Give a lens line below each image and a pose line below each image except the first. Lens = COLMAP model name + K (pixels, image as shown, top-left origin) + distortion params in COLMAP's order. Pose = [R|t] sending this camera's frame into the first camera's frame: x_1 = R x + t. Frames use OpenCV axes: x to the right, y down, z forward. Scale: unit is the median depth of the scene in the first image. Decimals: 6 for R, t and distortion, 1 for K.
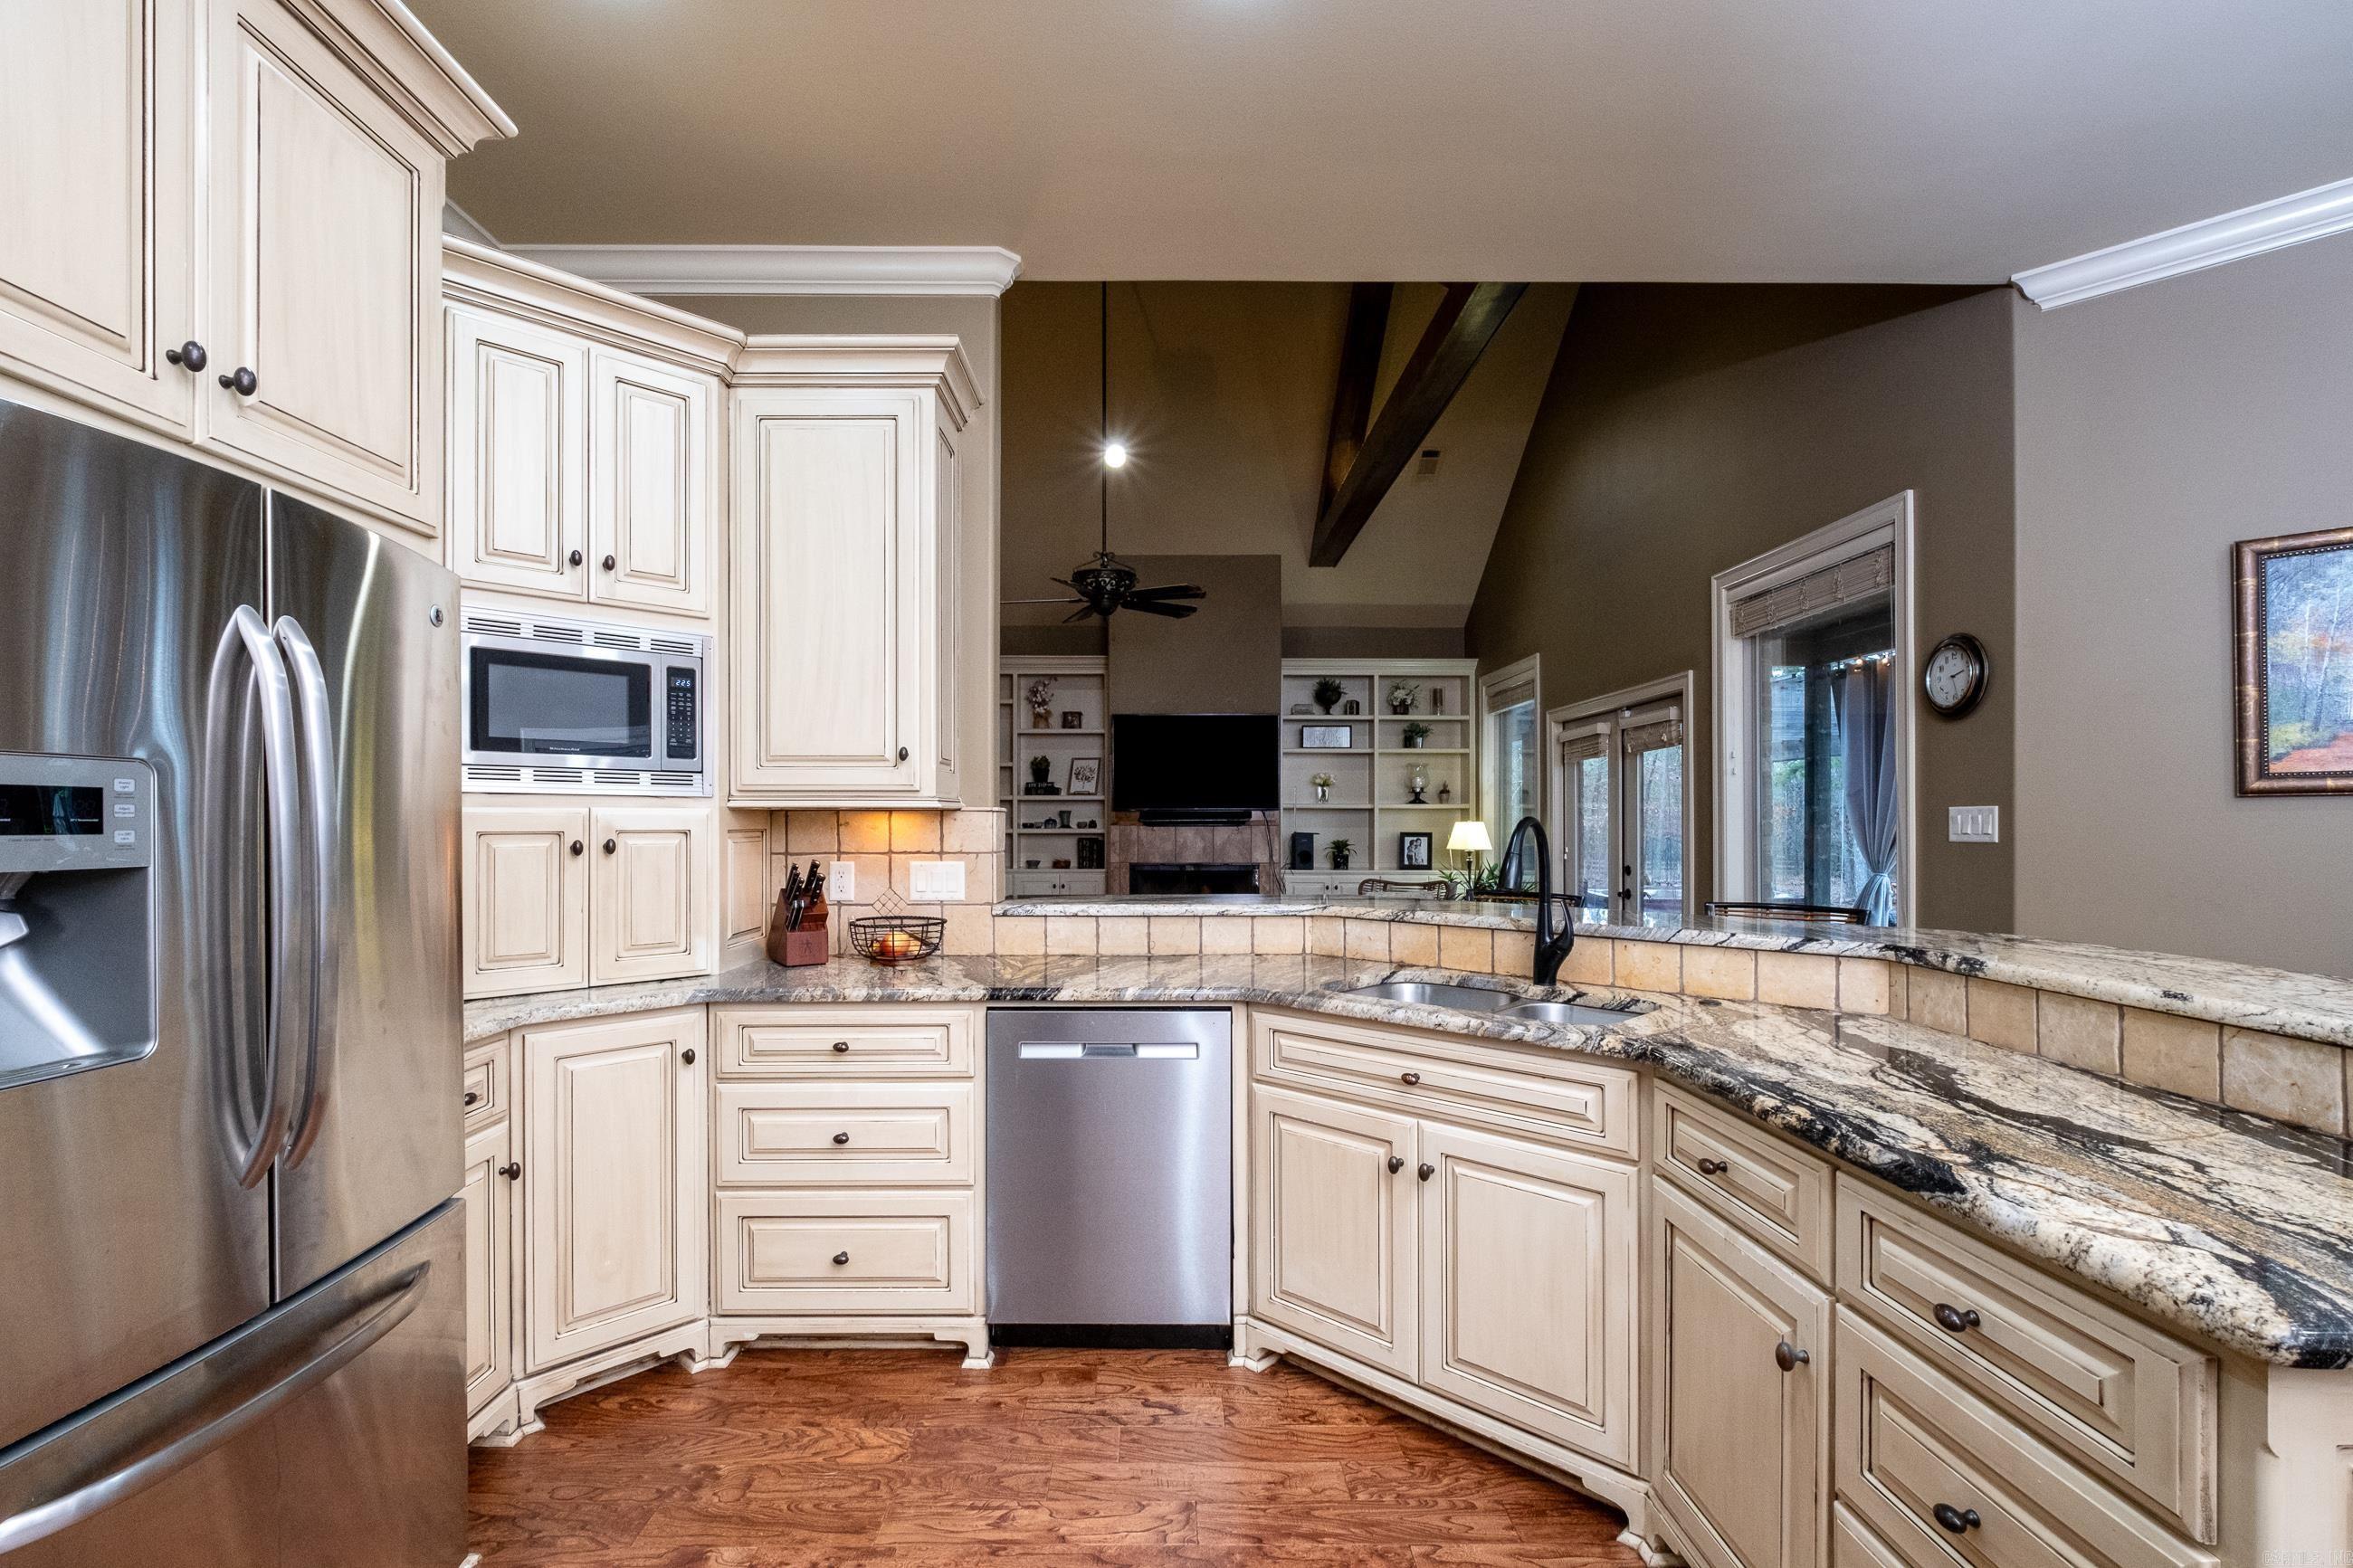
lens RADIAL K [[1058.7, 0, 1160.6], [0, 1058.7, 818.0], [0, 0, 1]] dist [-0.000781, -0.000230]
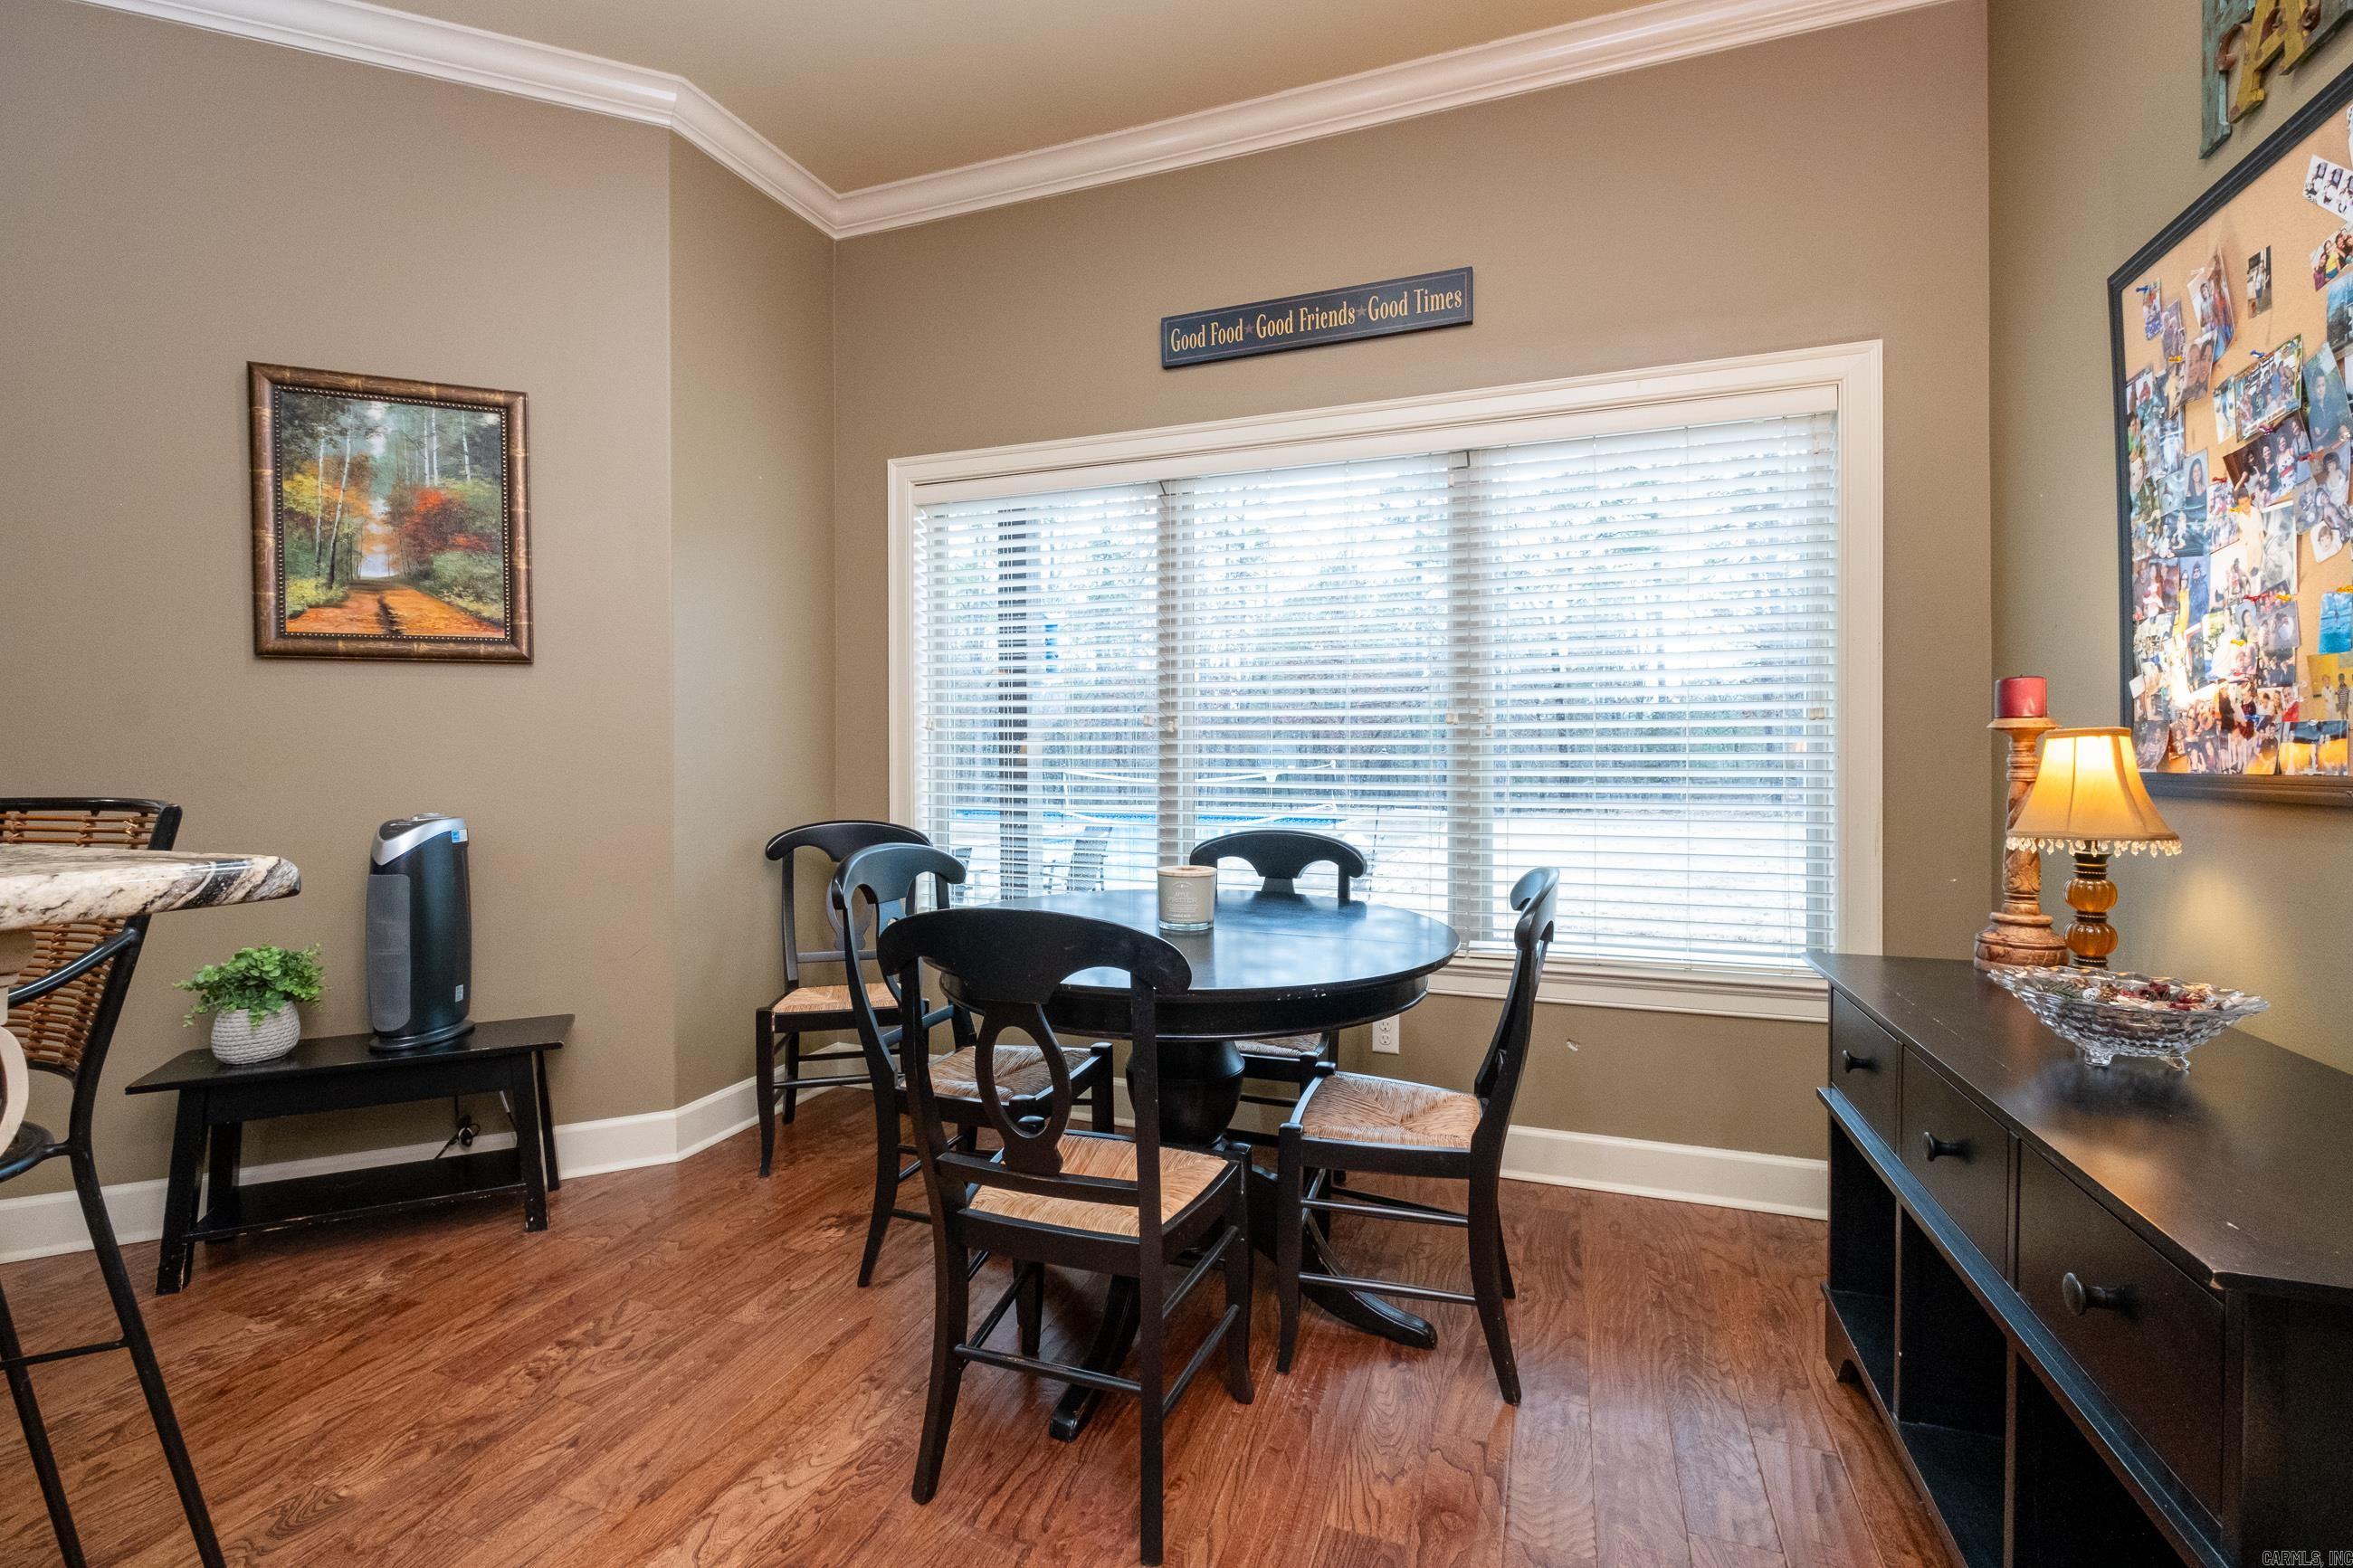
lens RADIAL K [[1046.3, 0, 1175.8], [0, 1046.3, 755.7], [0, 0, 1]] dist [0.000083, -0.000134]
pose [[0.355953, -0.001706, 0.934502, 0.465708], [0.003224, 0.999995, 0.000597, 0.060373], [-0.934498, 0.002801, 0.355956, -0.012859]]
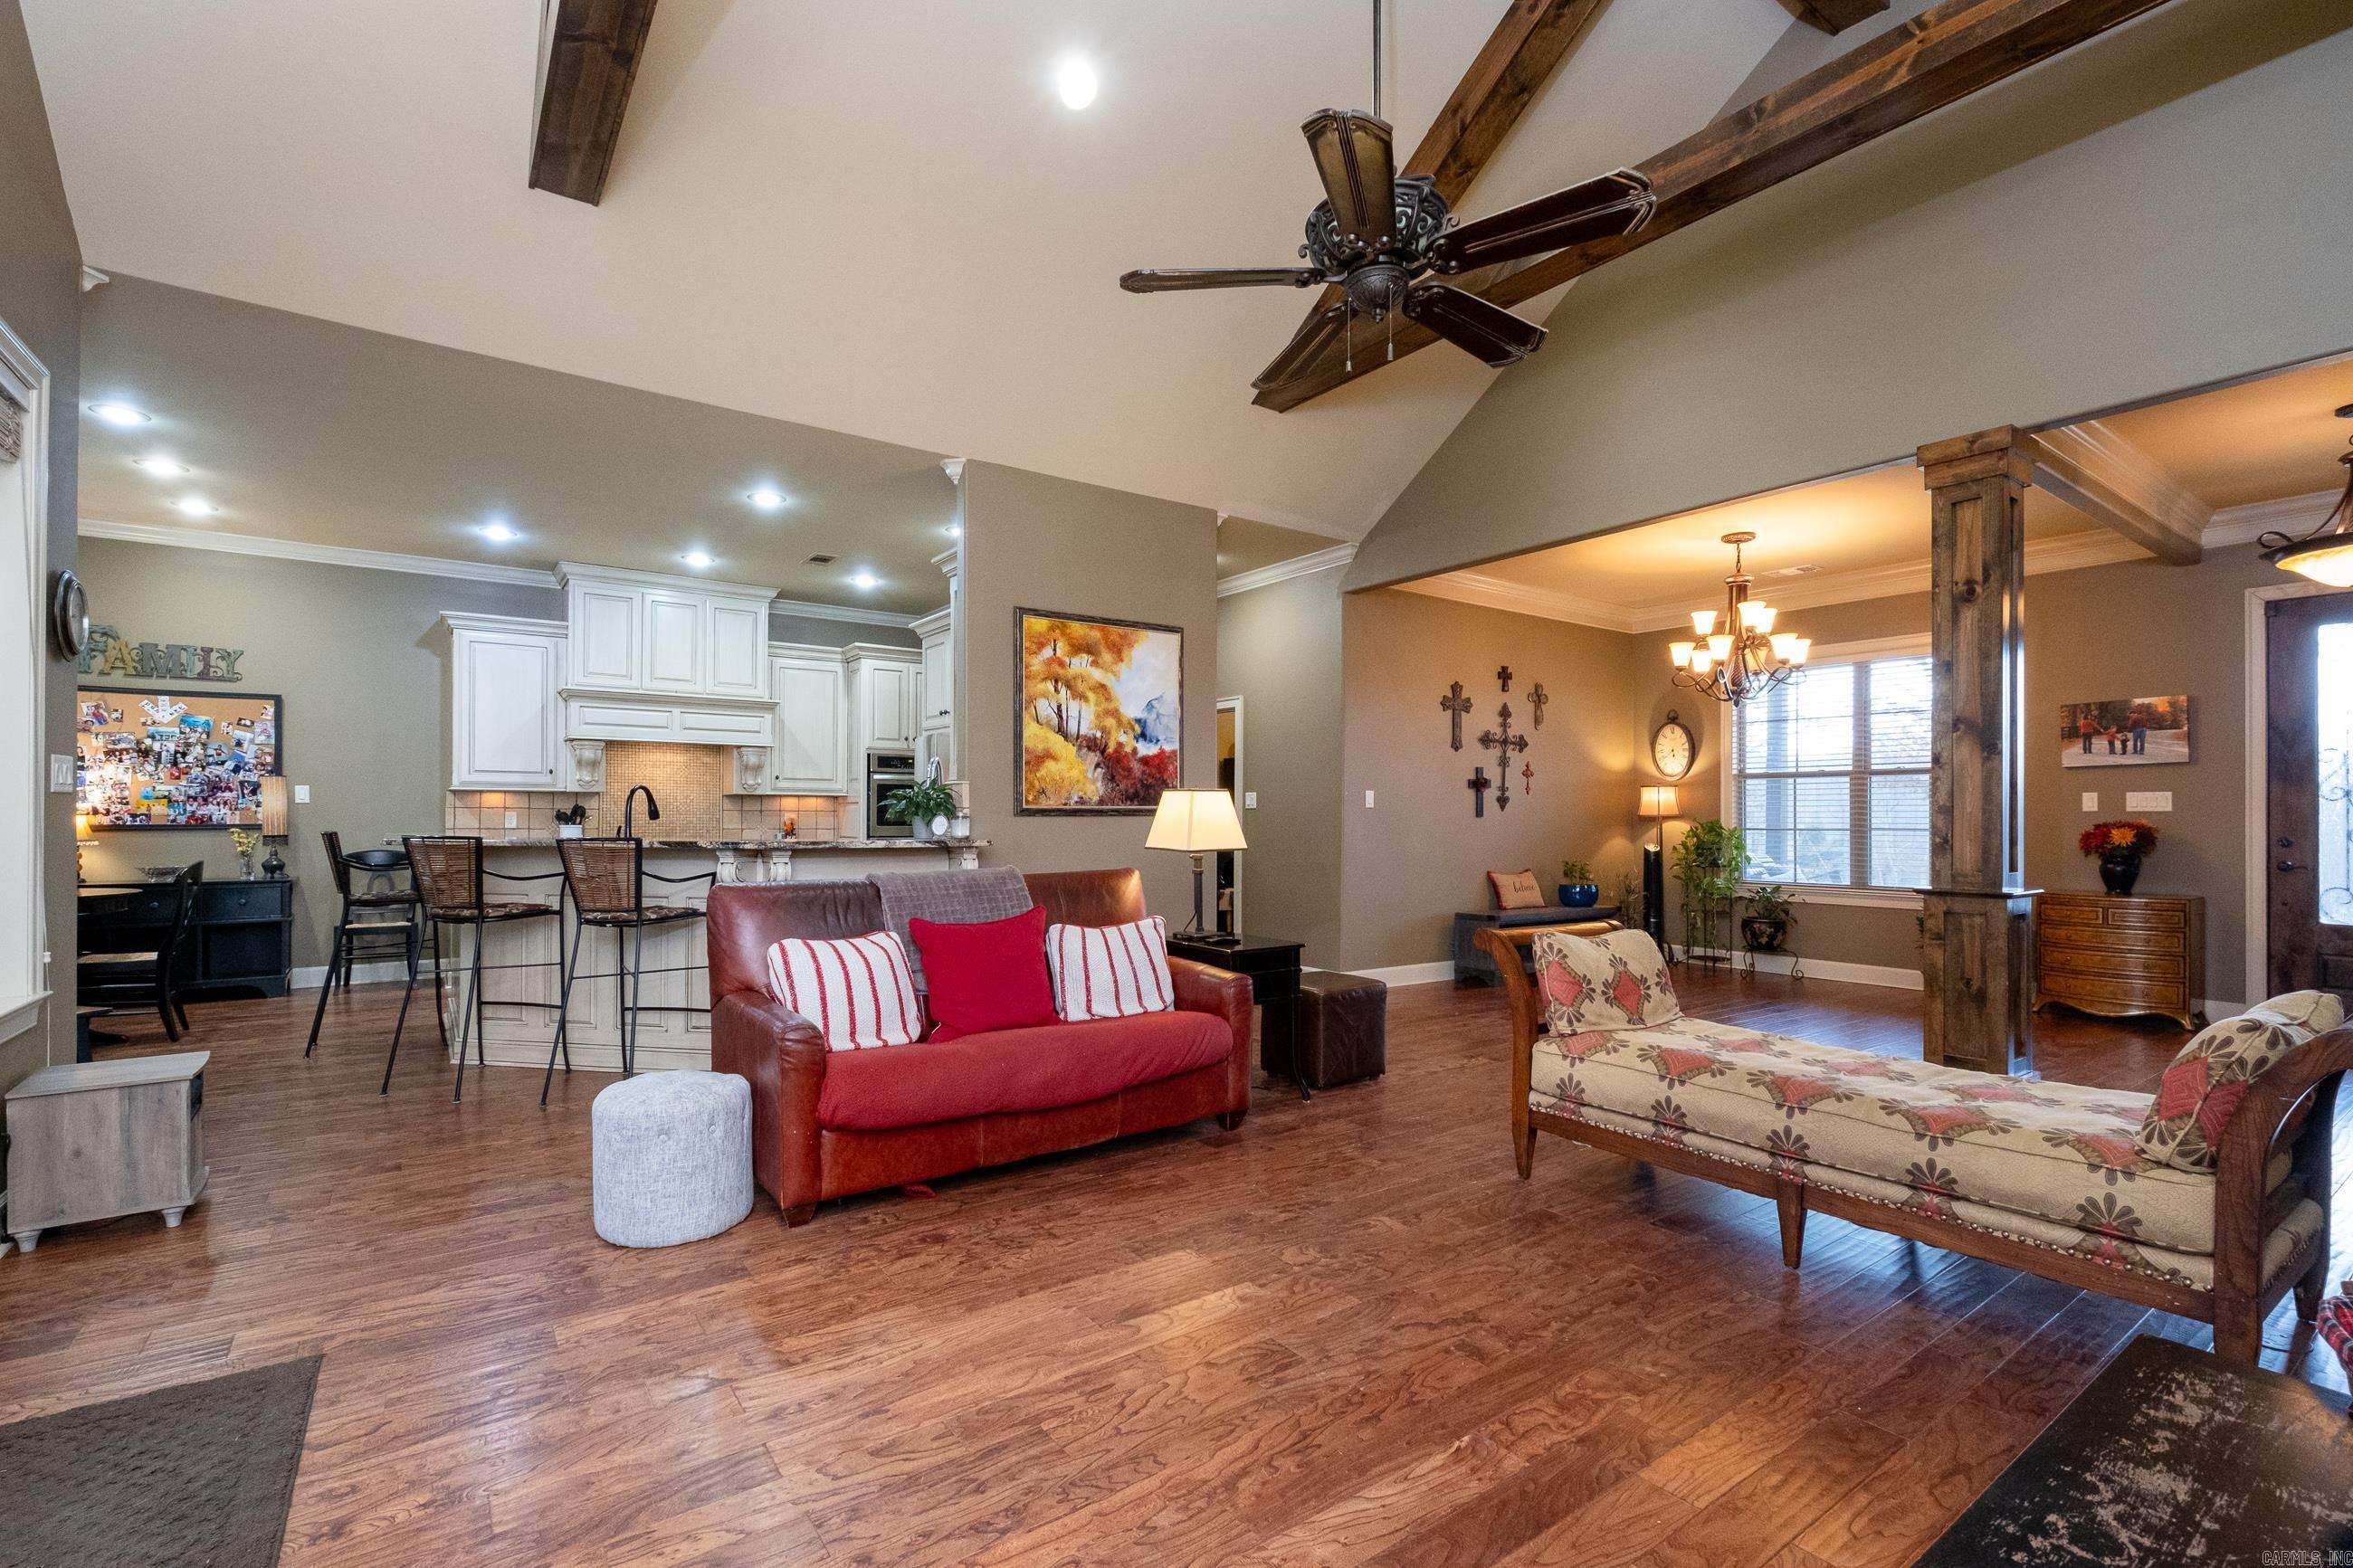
lens RADIAL K [[1058.7, 0, 1160.6], [0, 1058.7, 818.0], [0, 0, 1]] dist [-0.000781, -0.000230]
pose [[-0.822365, -0.002501, -0.568955, 0.559799], [-0.003677, 0.999993, 0.000919, 0.047313], [0.568949, 0.002847, -0.822368, 2.679508]]
